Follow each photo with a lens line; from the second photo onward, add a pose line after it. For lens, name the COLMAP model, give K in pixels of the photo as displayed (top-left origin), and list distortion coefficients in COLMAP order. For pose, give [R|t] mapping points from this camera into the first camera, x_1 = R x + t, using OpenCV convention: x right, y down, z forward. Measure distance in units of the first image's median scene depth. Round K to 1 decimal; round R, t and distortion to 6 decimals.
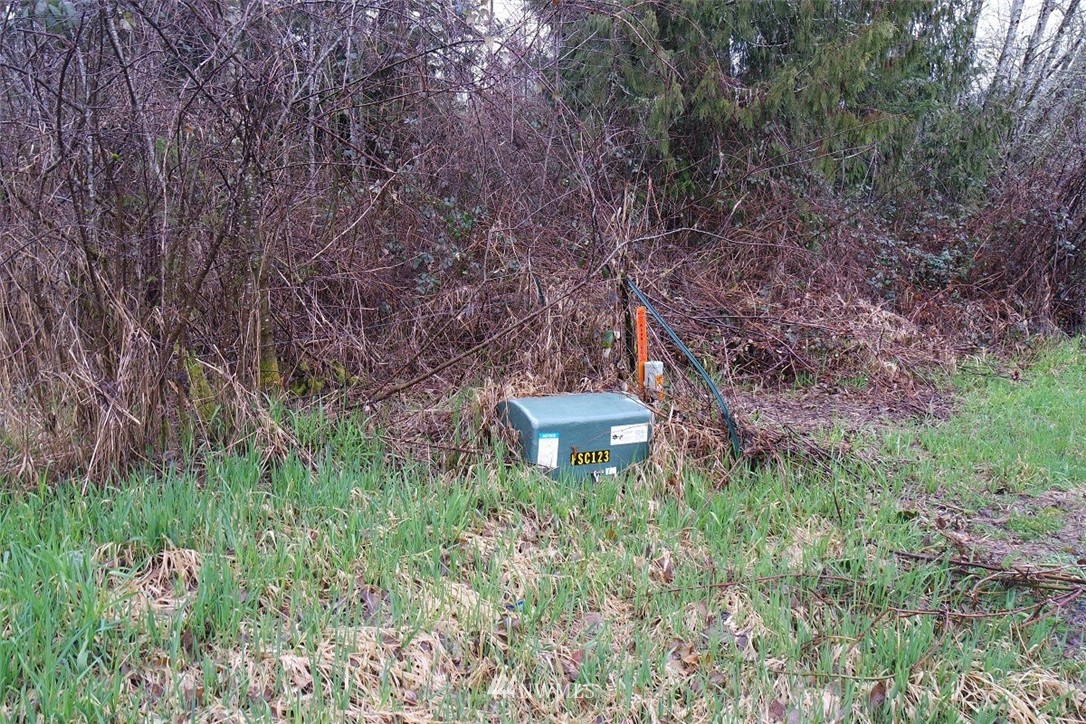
lens RADIAL K [[768.3, 0, 537.2], [0, 768.3, 359.8], [0, 0, 1]] dist [0.007976, 0.002103]
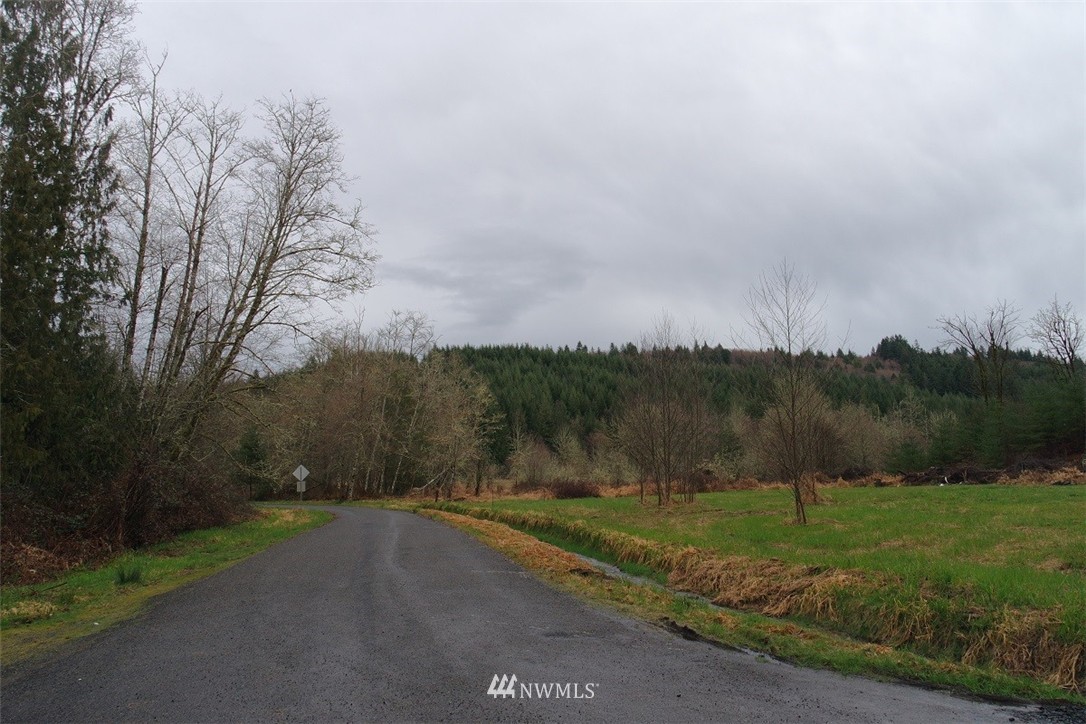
lens RADIAL K [[768.3, 0, 537.2], [0, 768.3, 359.8], [0, 0, 1]] dist [0.007976, 0.002103]
pose [[0.603303, 0.096418, 0.791663, -0.455437], [0.159666, 0.957965, -0.238349, 0.174288], [-0.781366, 0.270198, 0.562548, -1.454982]]
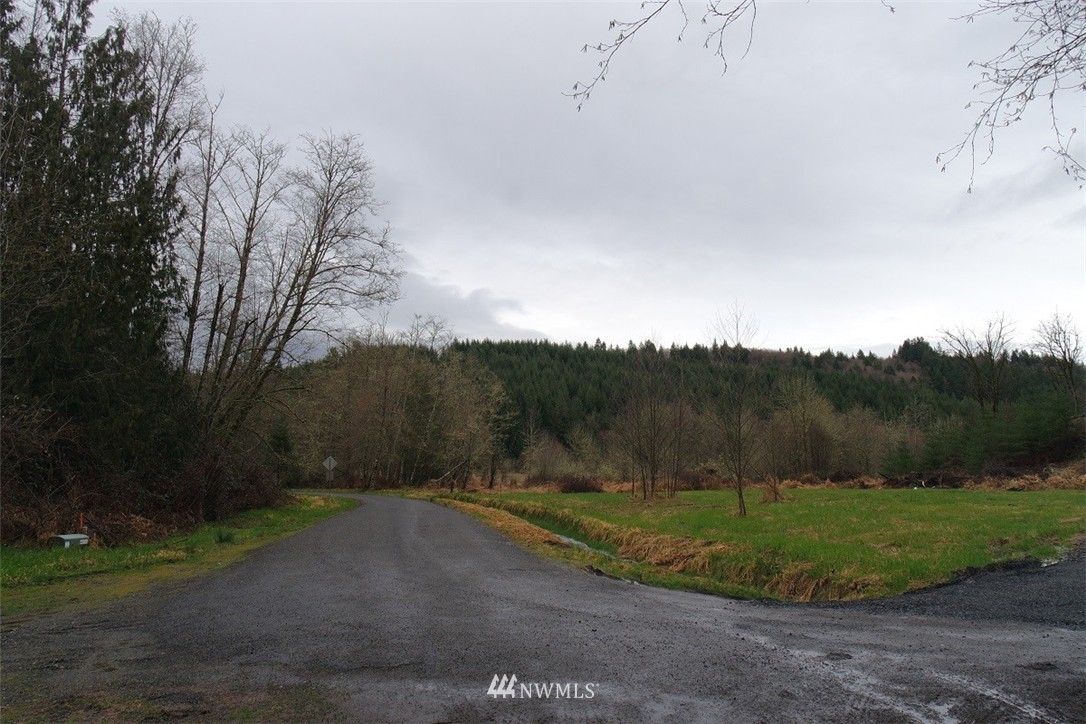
lens RADIAL K [[768.3, 0, 537.2], [0, 768.3, 359.8], [0, 0, 1]] dist [0.007976, 0.002103]
pose [[0.621121, 0.103107, 0.776903, -0.904904], [0.134503, 0.962575, -0.235282, 0.242677], [-0.772087, 0.250635, 0.584007, -1.920152]]
